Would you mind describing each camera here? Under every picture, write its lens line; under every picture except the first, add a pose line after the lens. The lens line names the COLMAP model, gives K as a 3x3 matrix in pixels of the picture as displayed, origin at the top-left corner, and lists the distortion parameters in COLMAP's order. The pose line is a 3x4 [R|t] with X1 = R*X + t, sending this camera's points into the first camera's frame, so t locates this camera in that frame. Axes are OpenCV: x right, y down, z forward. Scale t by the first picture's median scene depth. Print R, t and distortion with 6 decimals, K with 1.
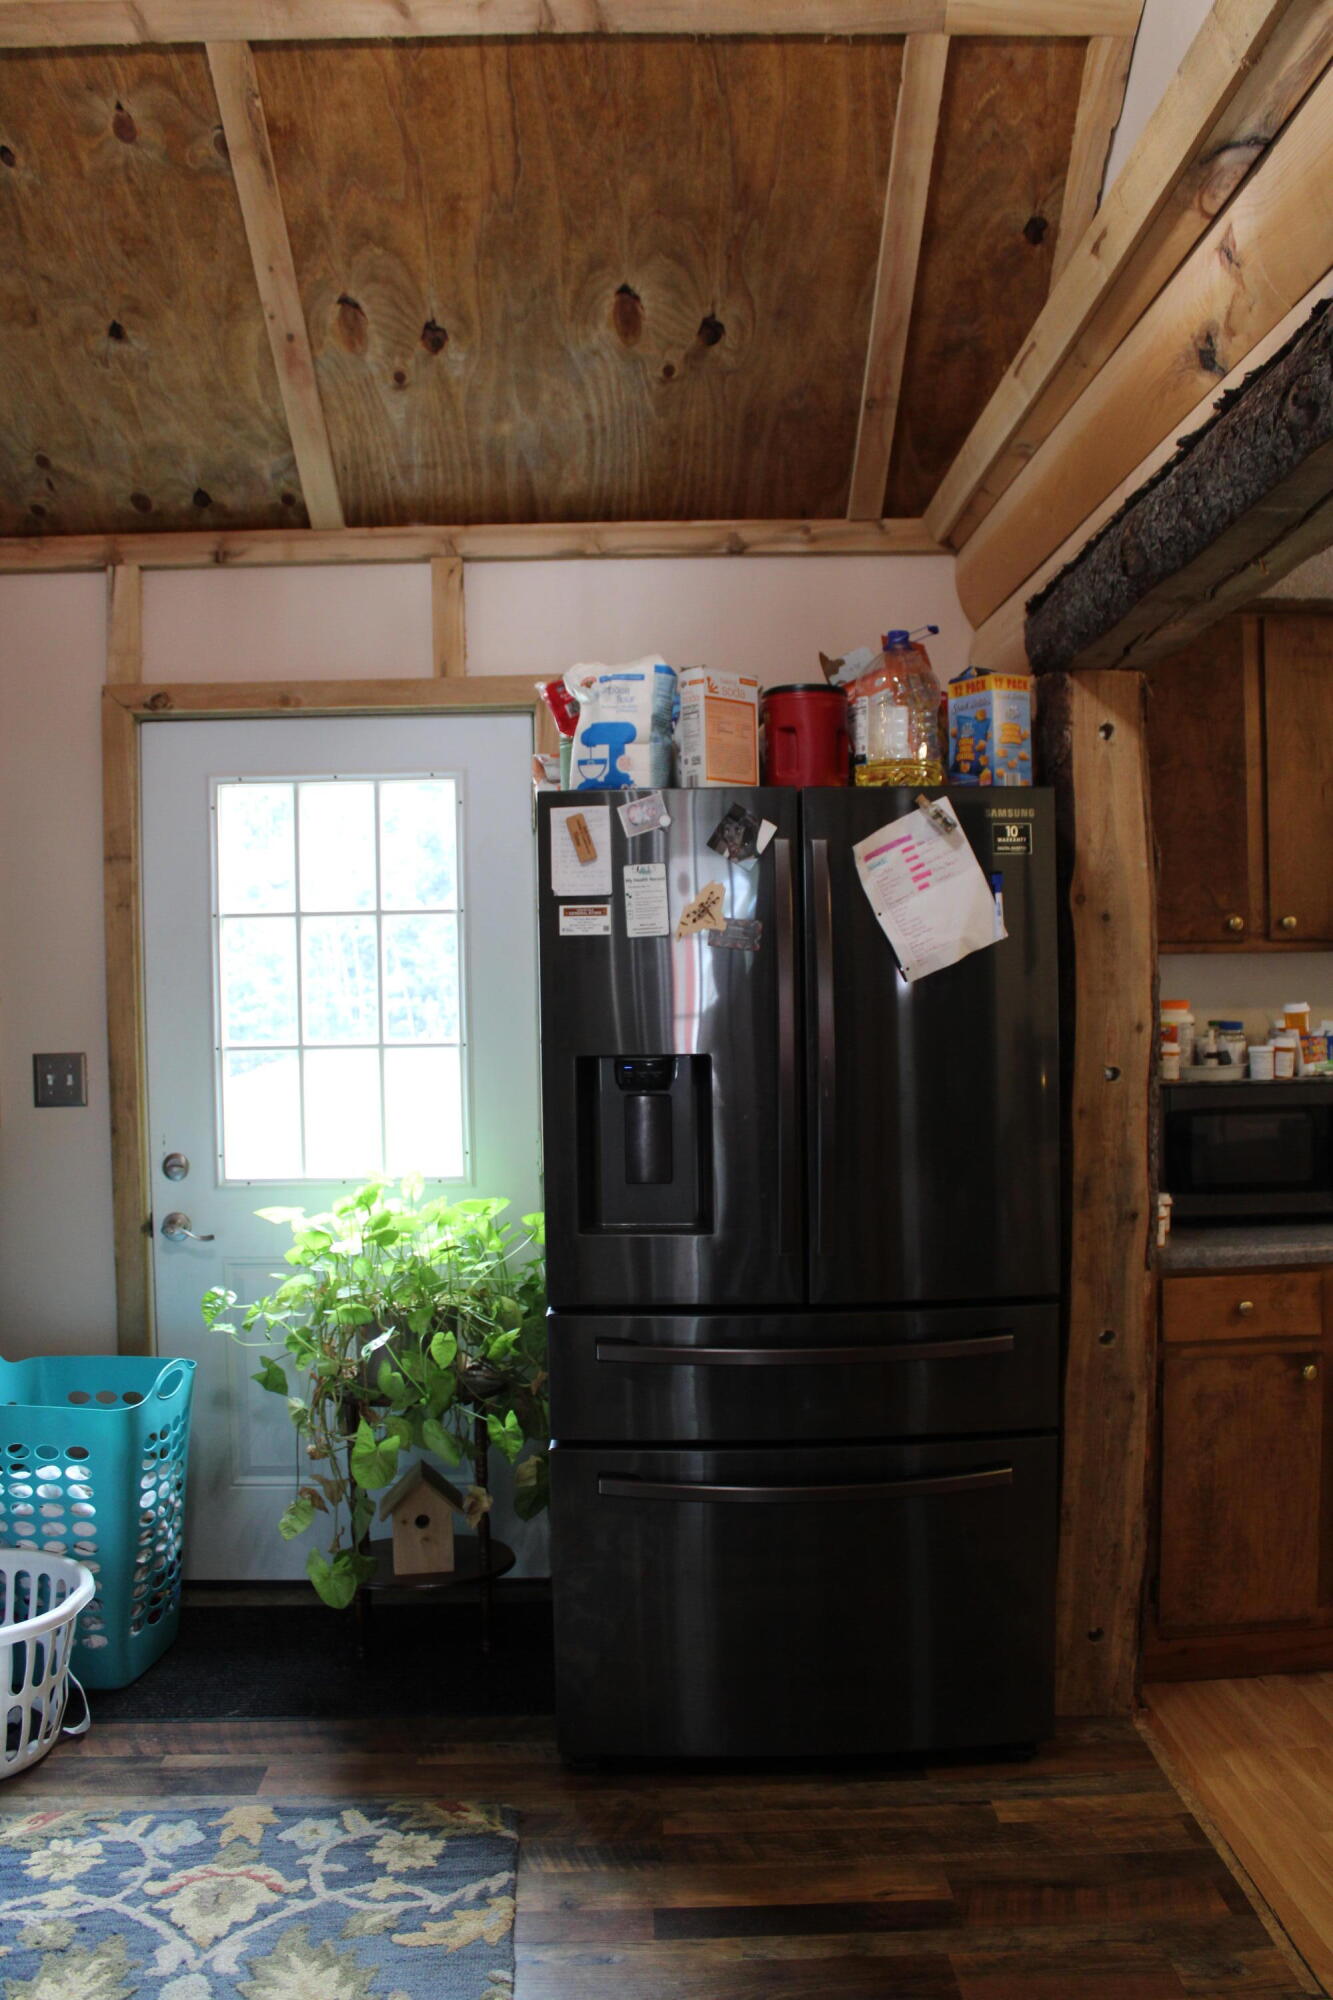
lens RADIAL K [[1668.4, 0, 667.3], [0, 1668.4, 988.0], [0, 0, 1]] dist [-0.173373, 0.165845]
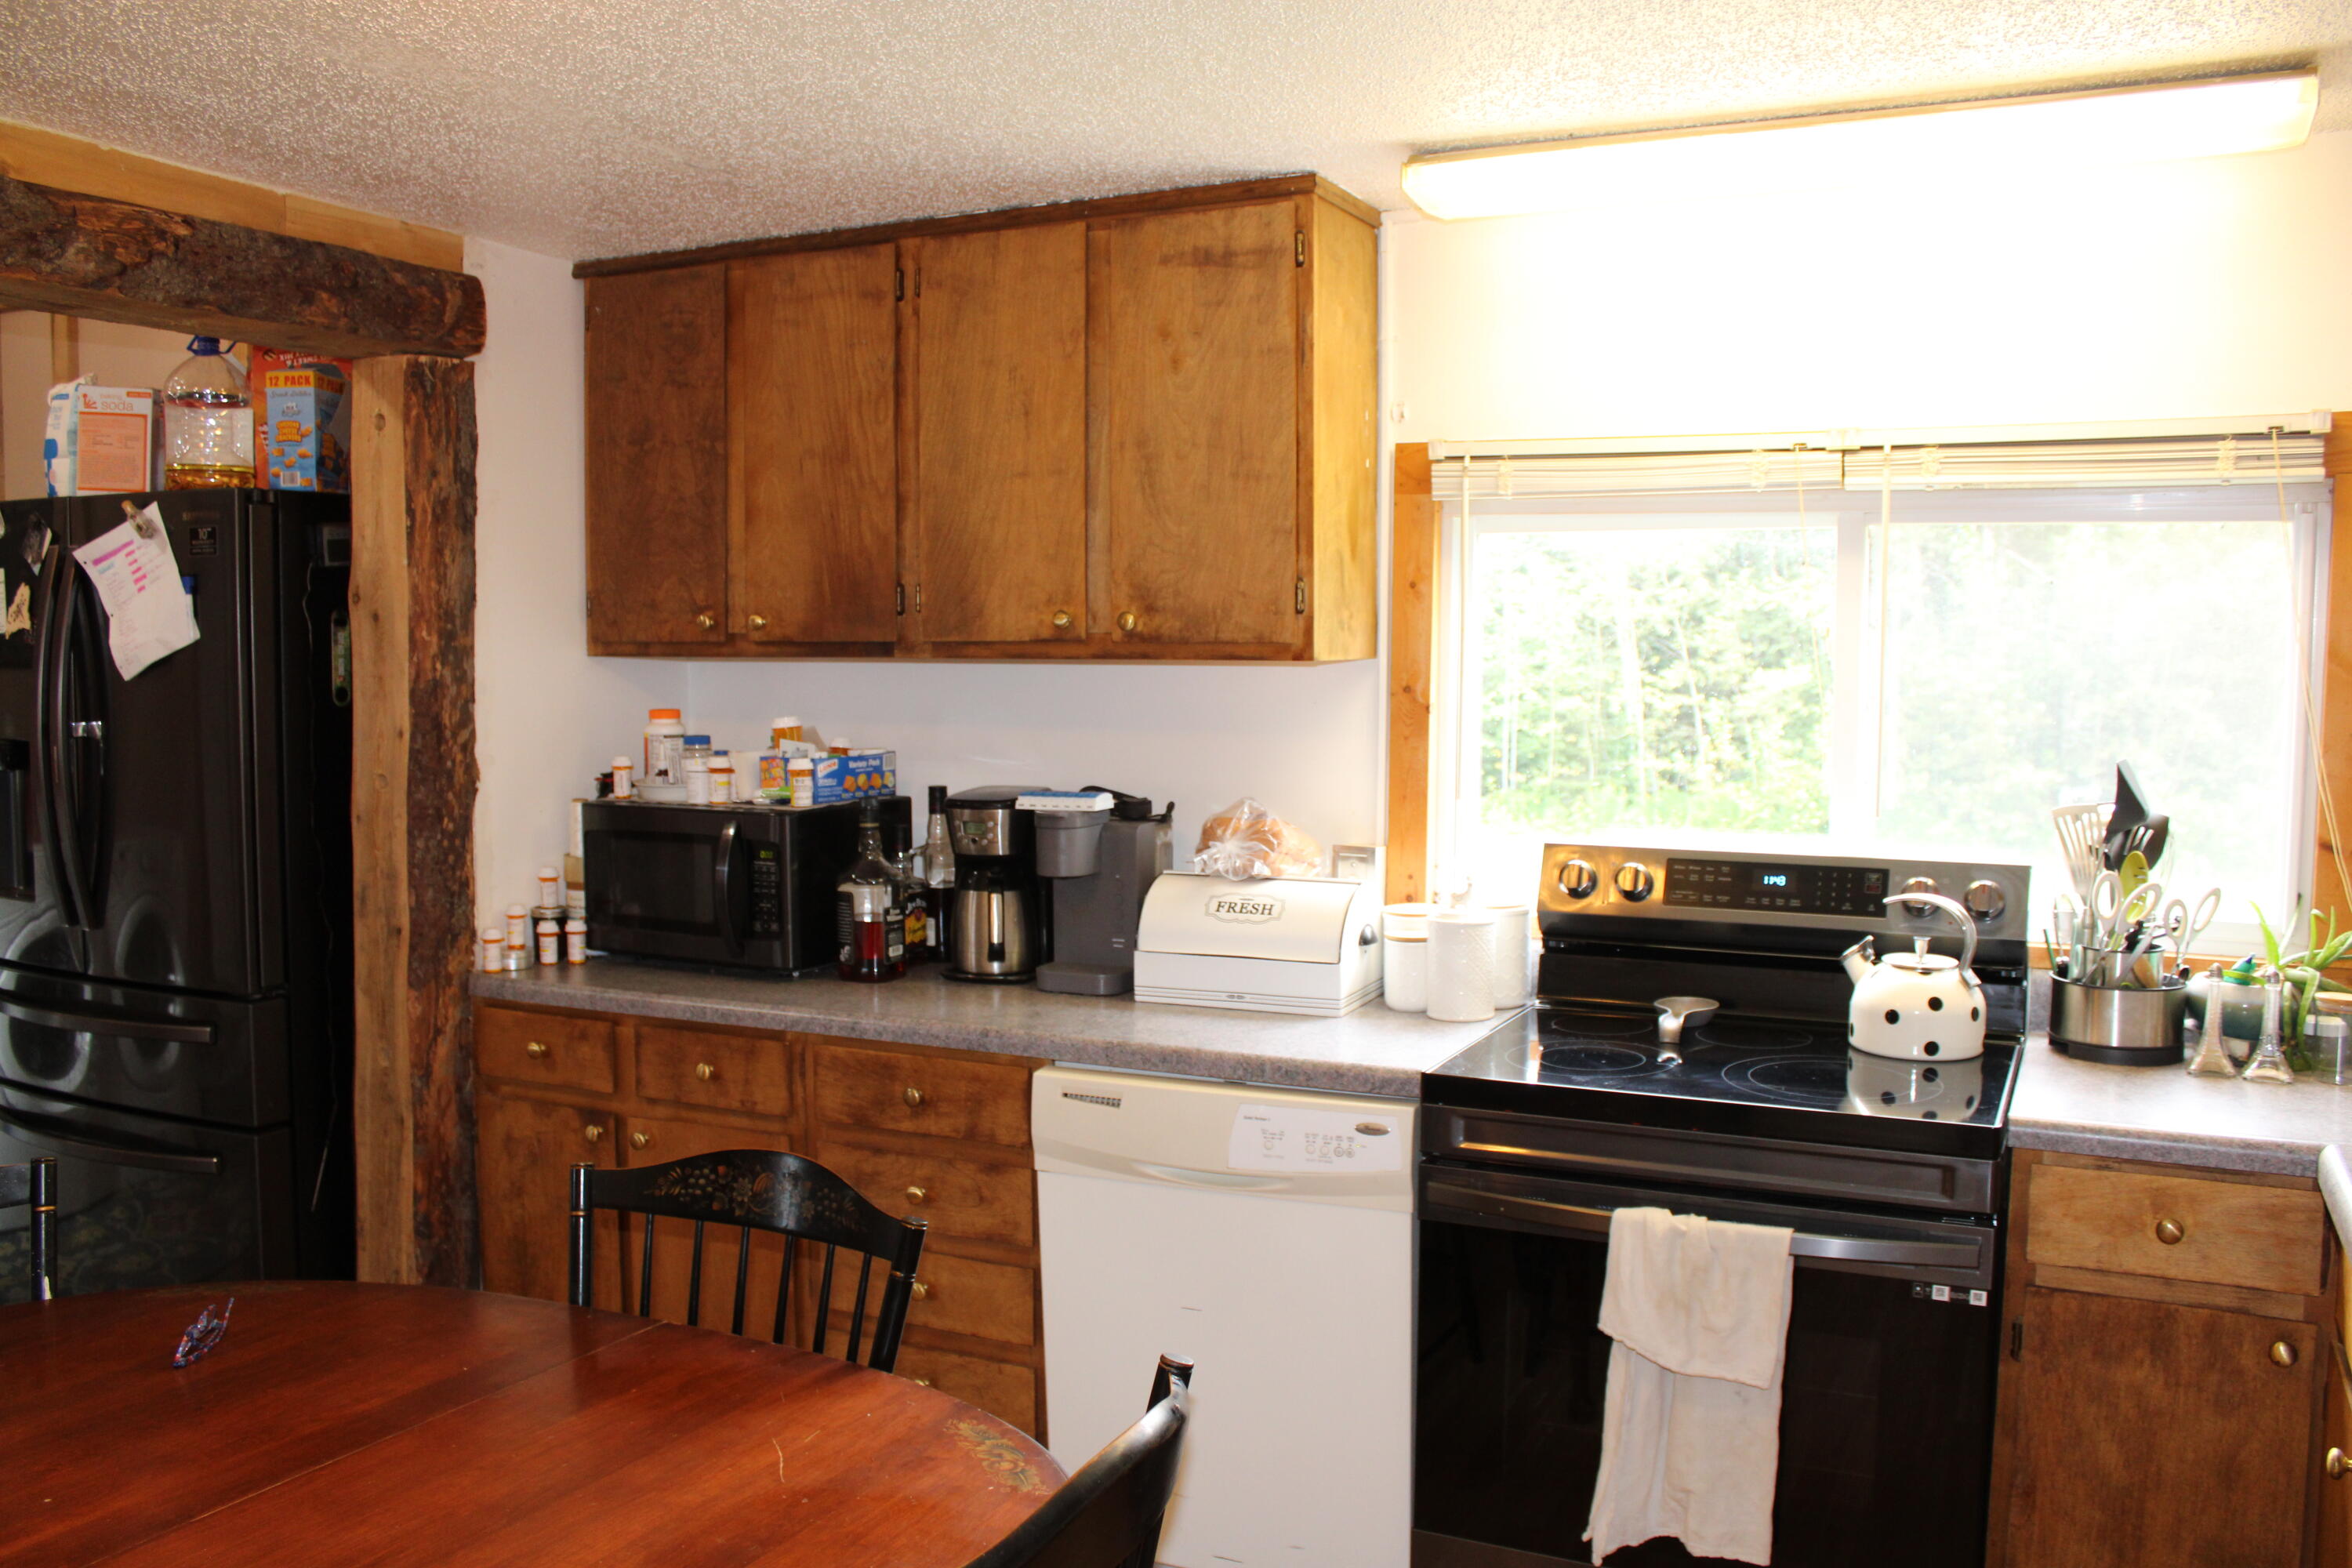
lens RADIAL K [[1962.0, 0, 1176.0], [0, 1962.0, 784.0], [0, 0, 1]] dist [-0.173373, 0.165845]
pose [[0.880368, 0.051856, -0.471447, 1.202077], [-0.026685, 0.997846, 0.059925, -0.025264], [0.473539, -0.040175, 0.879856, 0.239546]]
